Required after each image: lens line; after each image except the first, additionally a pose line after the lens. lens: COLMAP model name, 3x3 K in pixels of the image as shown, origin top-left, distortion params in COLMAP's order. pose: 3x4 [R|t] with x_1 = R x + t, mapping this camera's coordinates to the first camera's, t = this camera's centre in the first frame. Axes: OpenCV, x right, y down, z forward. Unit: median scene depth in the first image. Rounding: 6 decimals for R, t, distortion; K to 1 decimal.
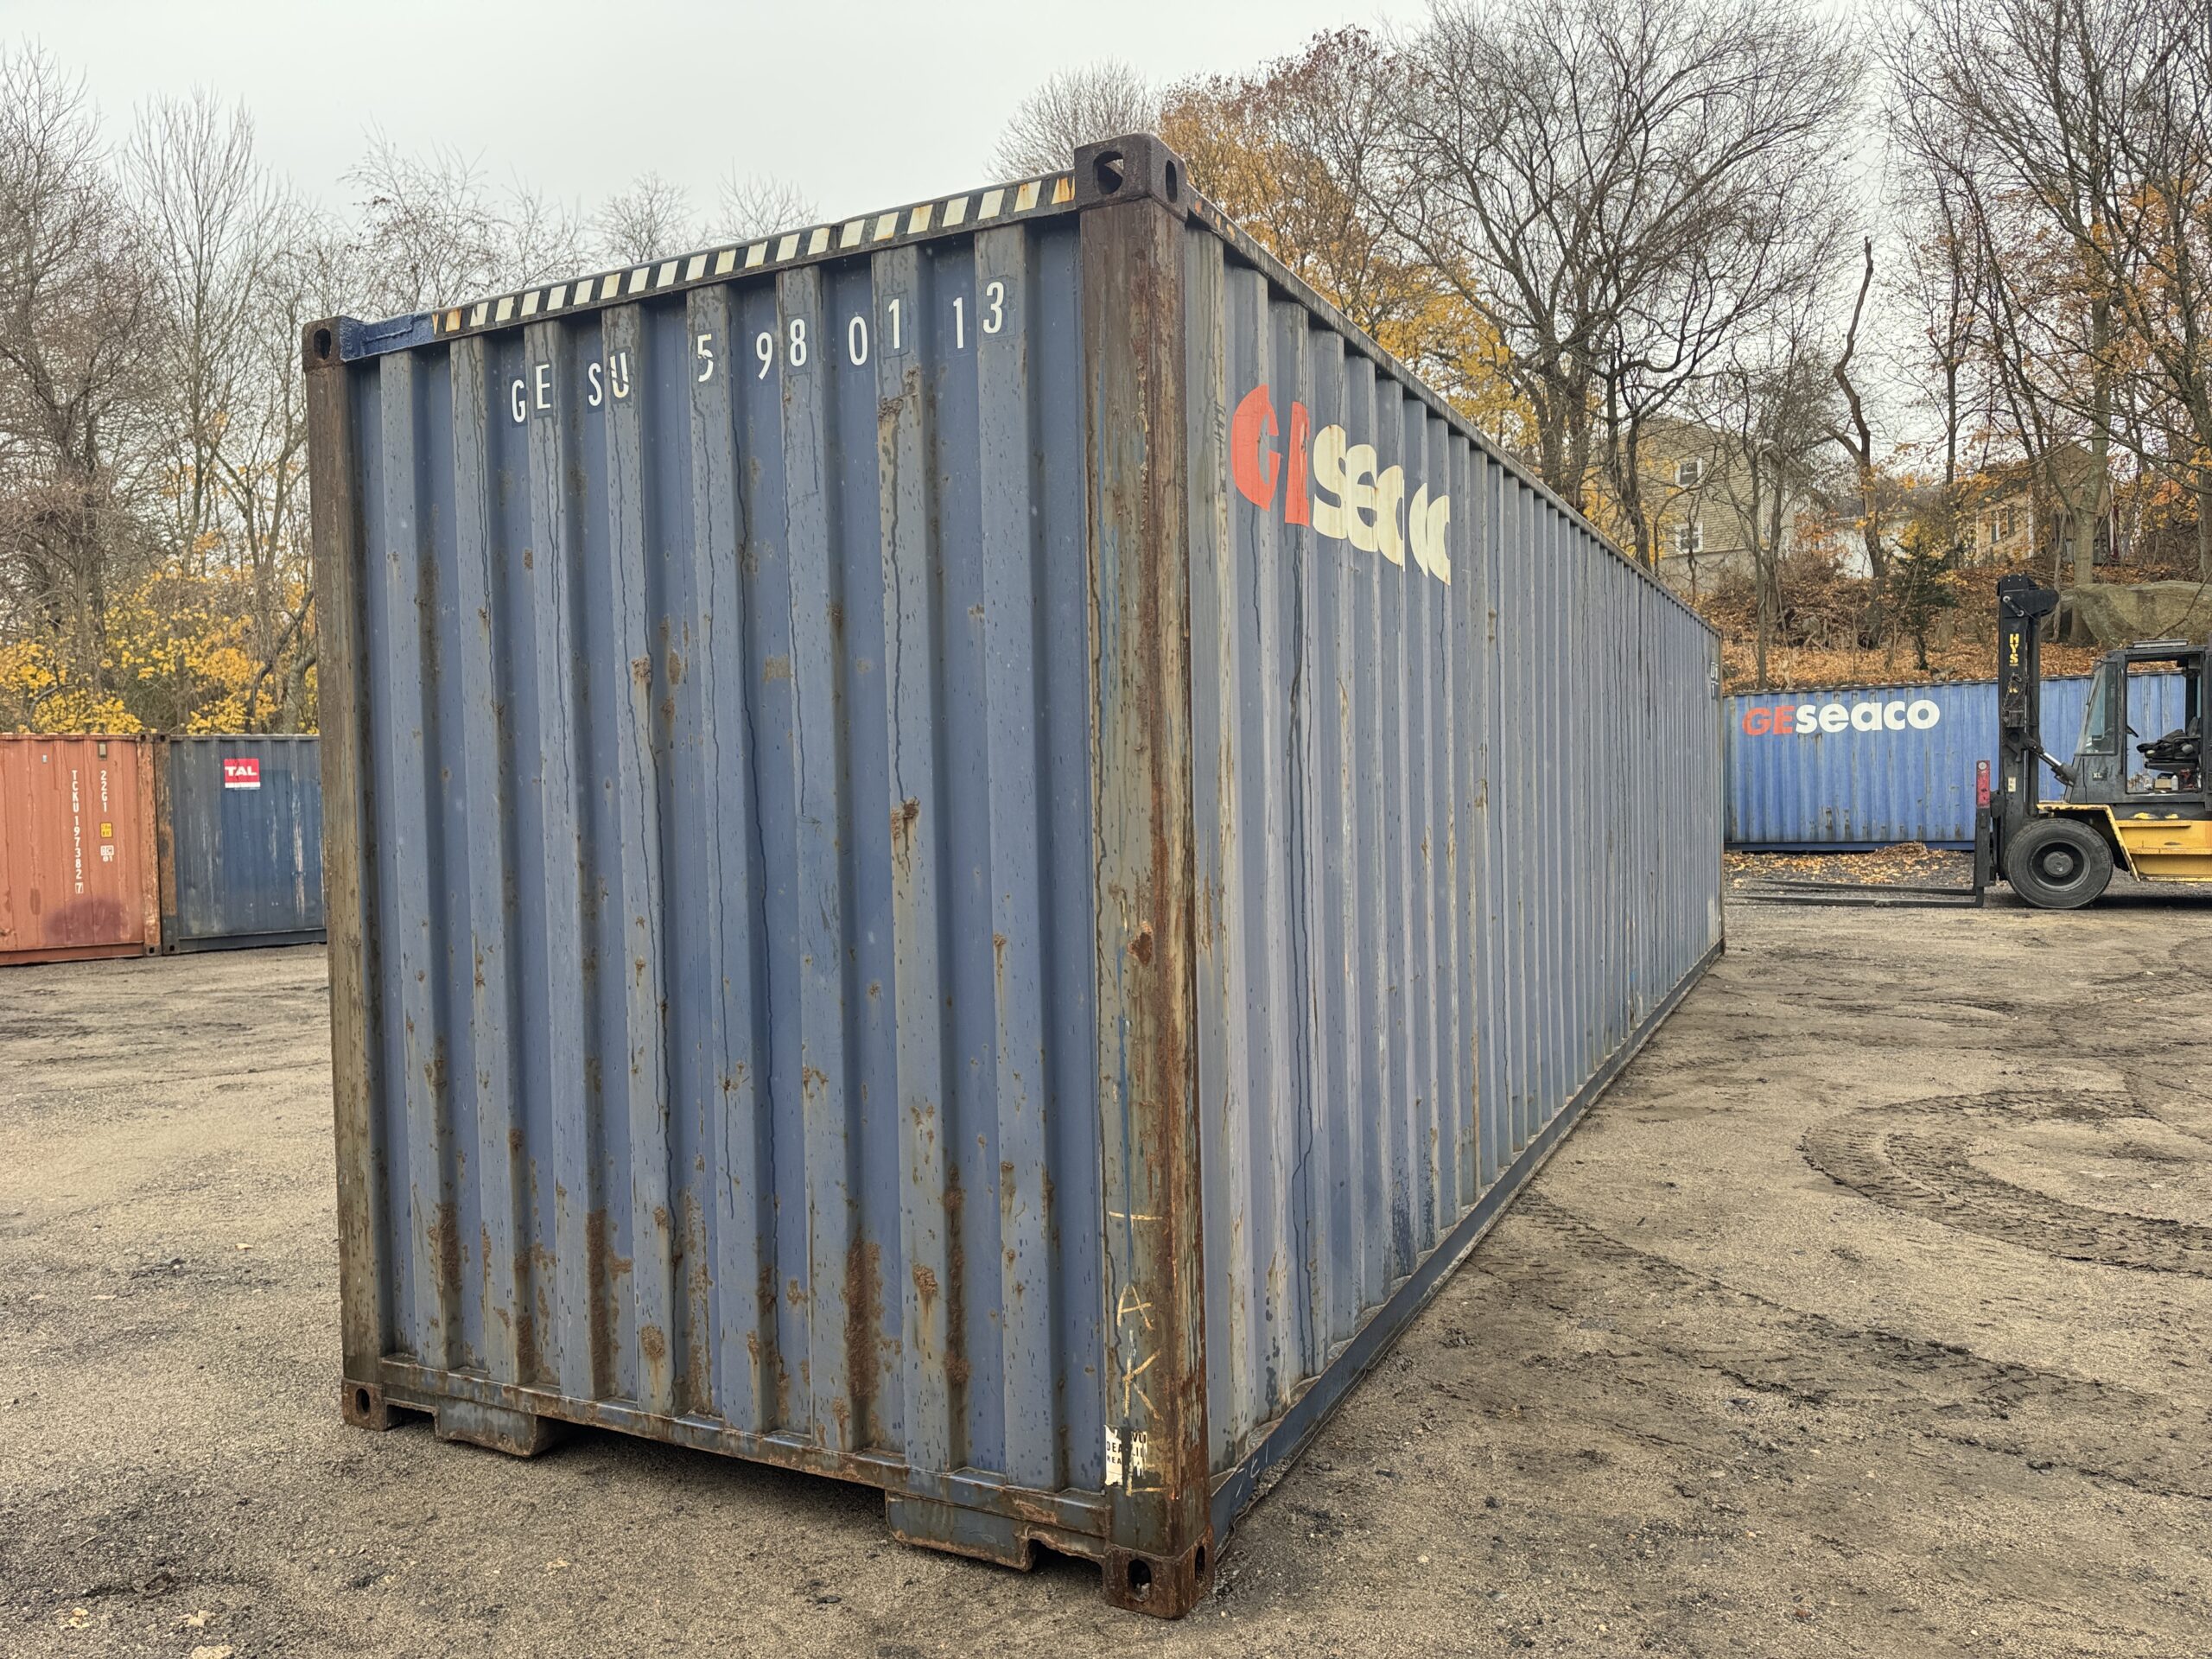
lens RADIAL K [[1529.0, 0, 1120.9], [0, 1529.0, 829.4], [0, 0, 1]] dist [0.077105, -0.093431]
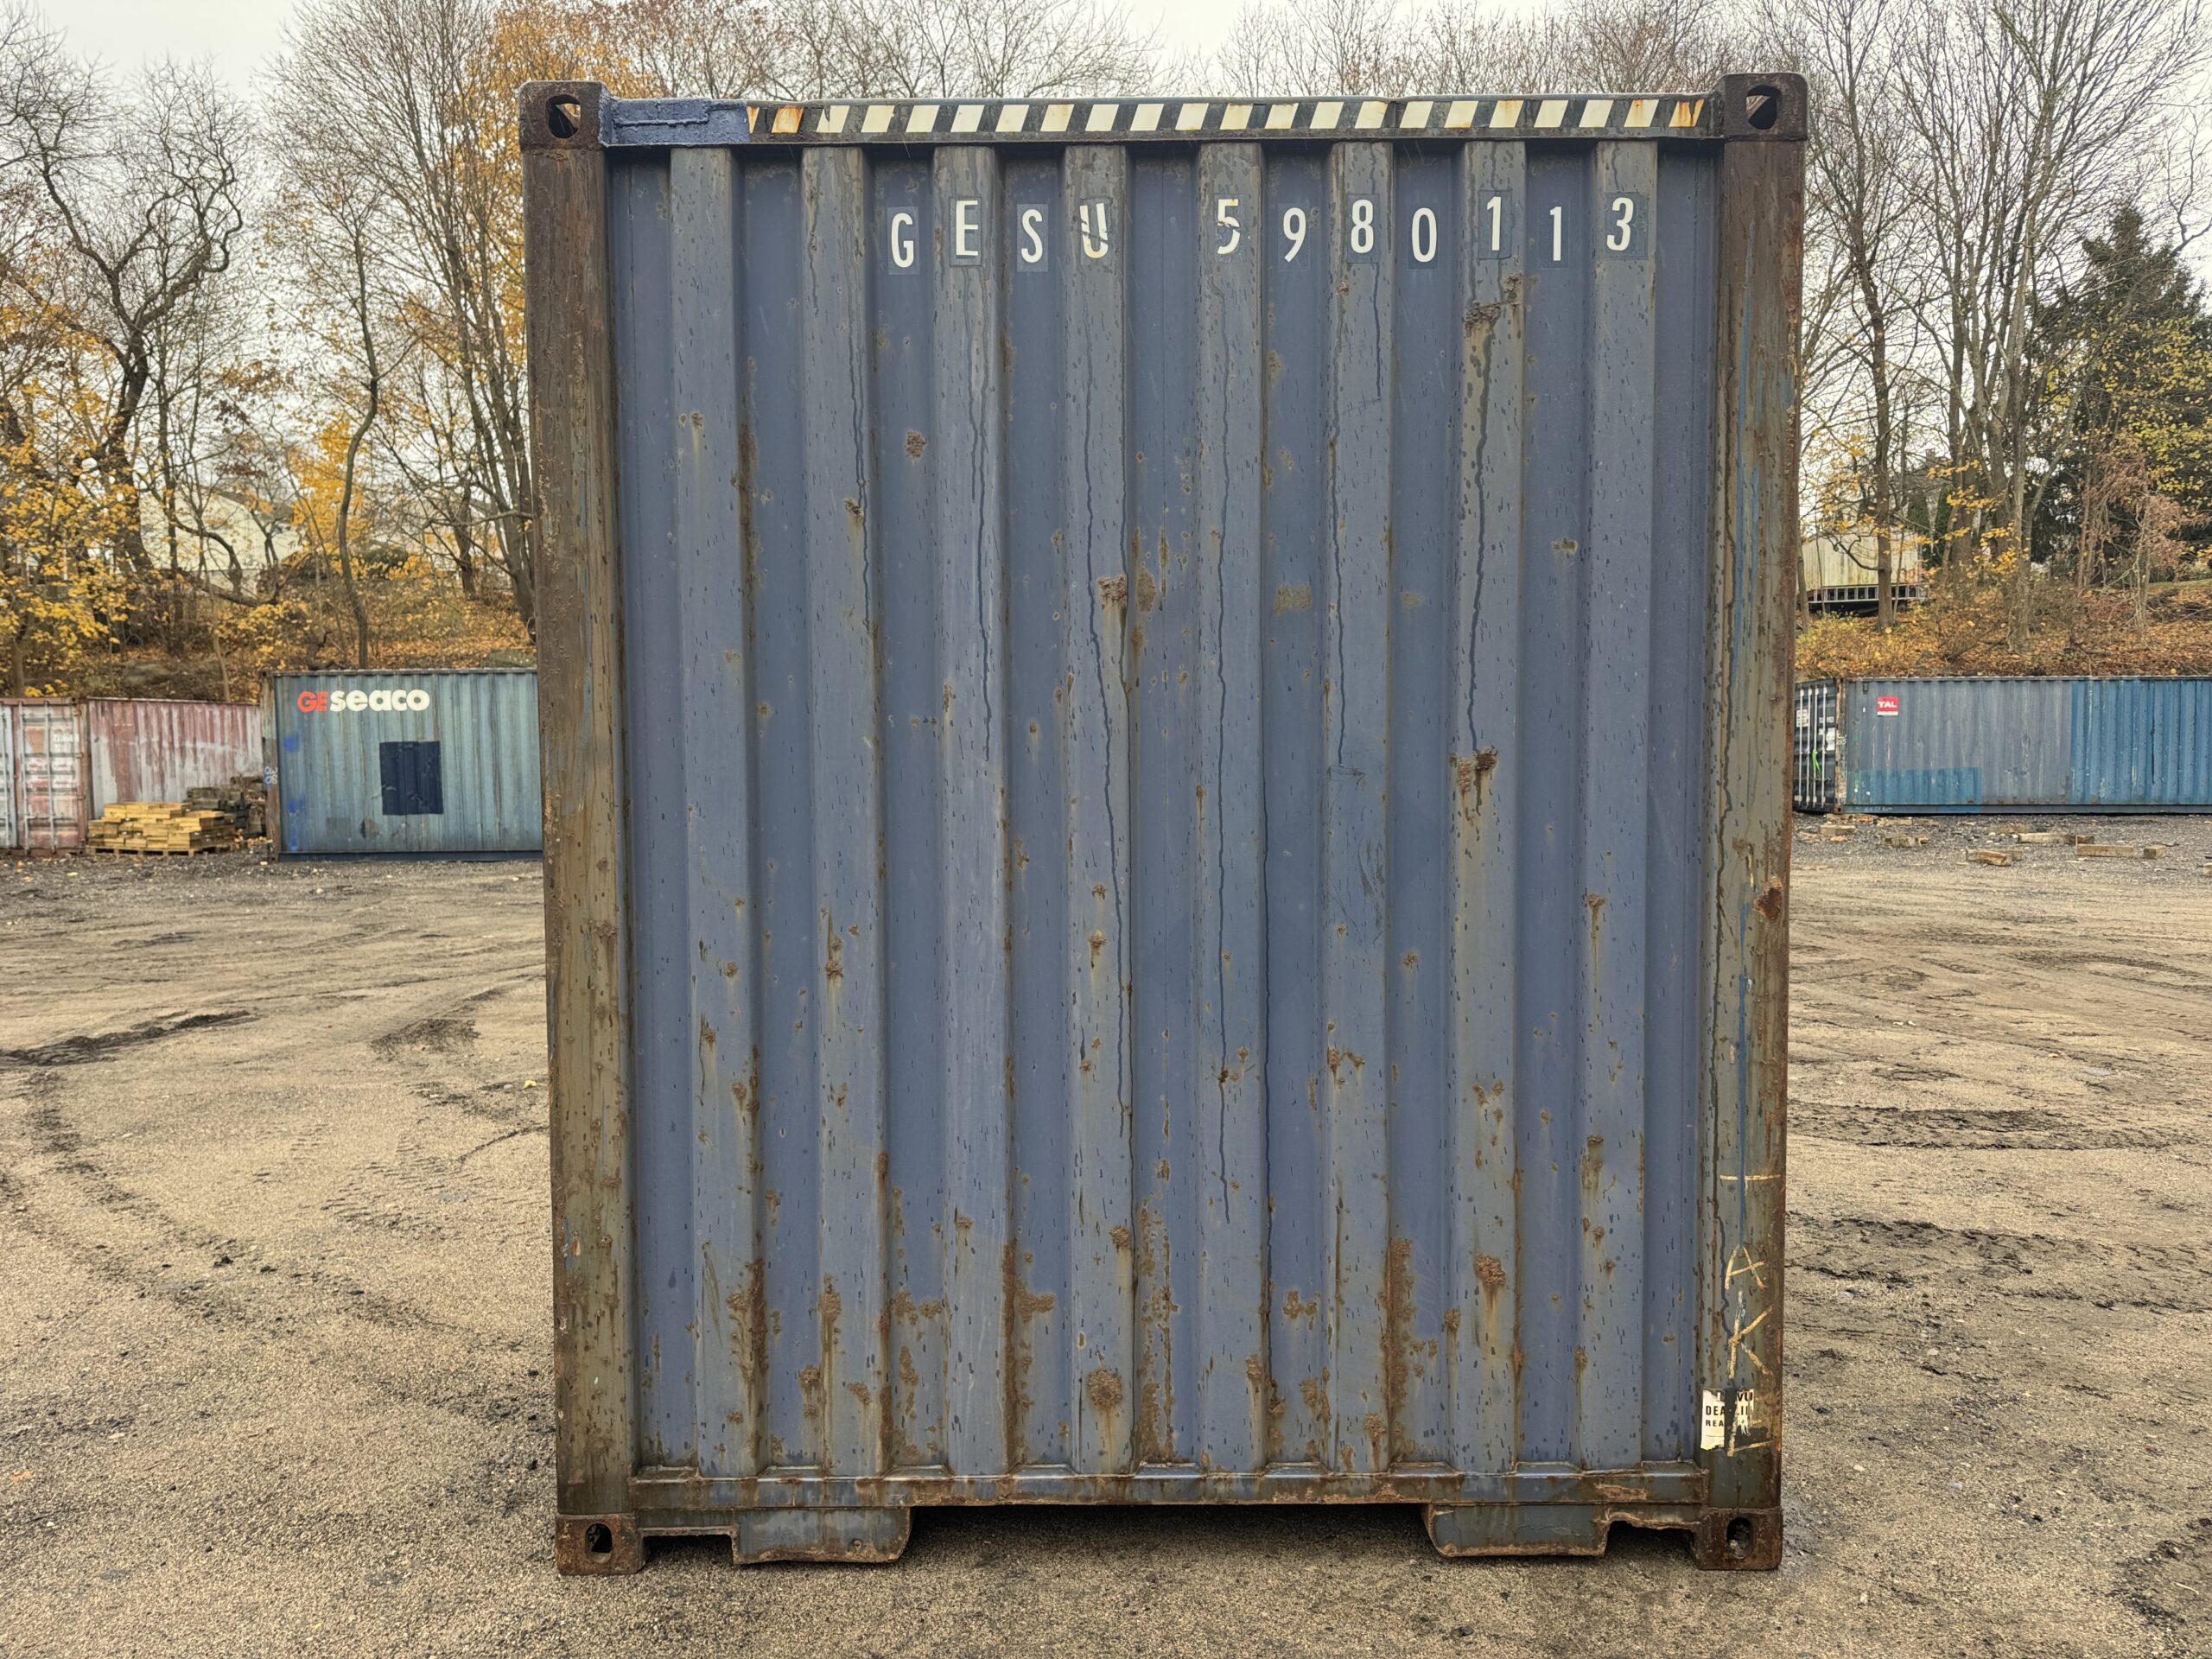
lens RADIAL K [[1529.0, 0, 1085.5], [0, 1529.0, 826.5], [0, 0, 1]] dist [0.077105, -0.093431]
pose [[0.895939, -0.004202, 0.444157, -0.717728], [-0.002404, 0.999895, 0.014308, 0.013325], [-0.444170, -0.013887, 0.895835, 0.267807]]
